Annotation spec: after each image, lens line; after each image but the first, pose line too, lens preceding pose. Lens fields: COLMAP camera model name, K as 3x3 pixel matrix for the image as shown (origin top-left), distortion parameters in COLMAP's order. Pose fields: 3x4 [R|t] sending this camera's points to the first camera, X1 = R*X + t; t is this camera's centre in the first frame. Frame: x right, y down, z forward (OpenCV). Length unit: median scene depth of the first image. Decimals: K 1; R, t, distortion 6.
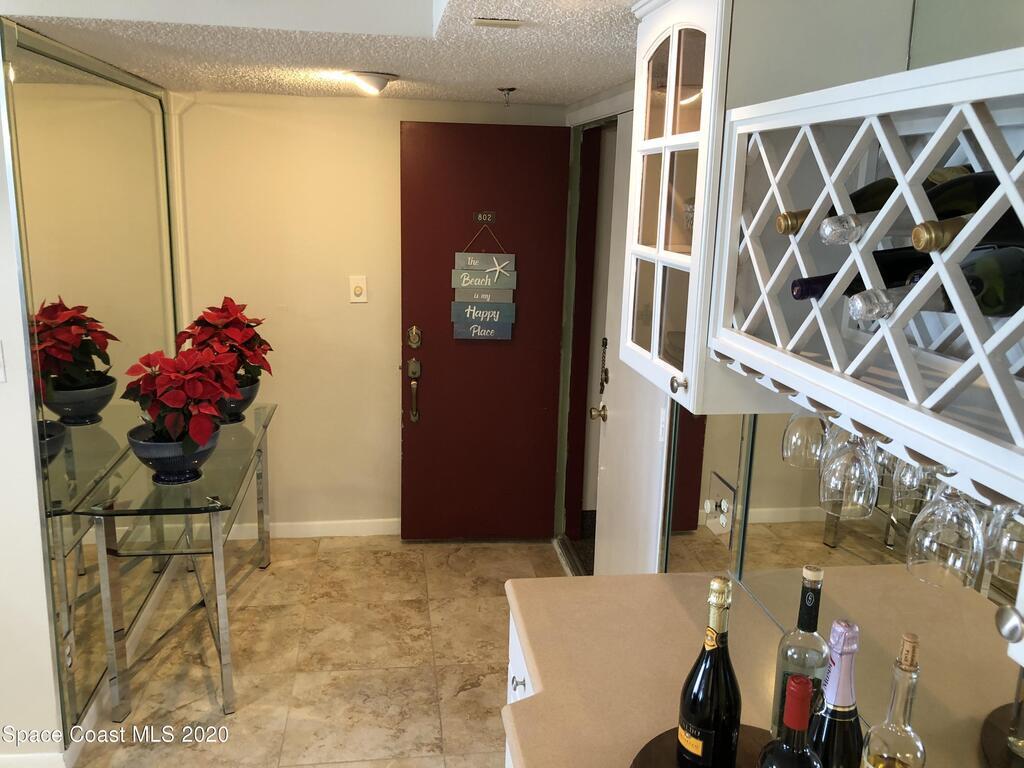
lens RADIAL K [[833.8, 0, 513.2], [0, 833.8, 379.0], [0, 0, 1]] dist [0.017108, 0.001421]
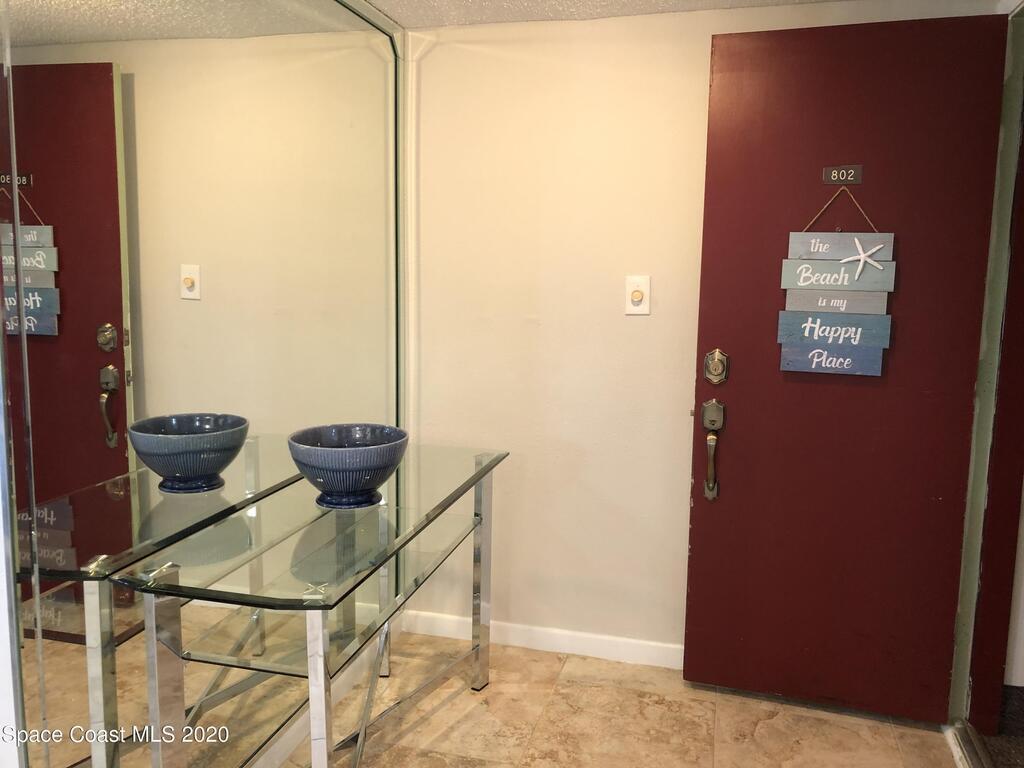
lens RADIAL K [[833.8, 0, 513.2], [0, 833.8, 379.0], [0, 0, 1]] dist [0.017108, 0.001421]
pose [[0.916445, 0.039194, -0.398237, -0.005331], [-0.080058, 0.993030, -0.086500, 0.027840], [0.392071, 0.111154, 0.913195, 0.350059]]
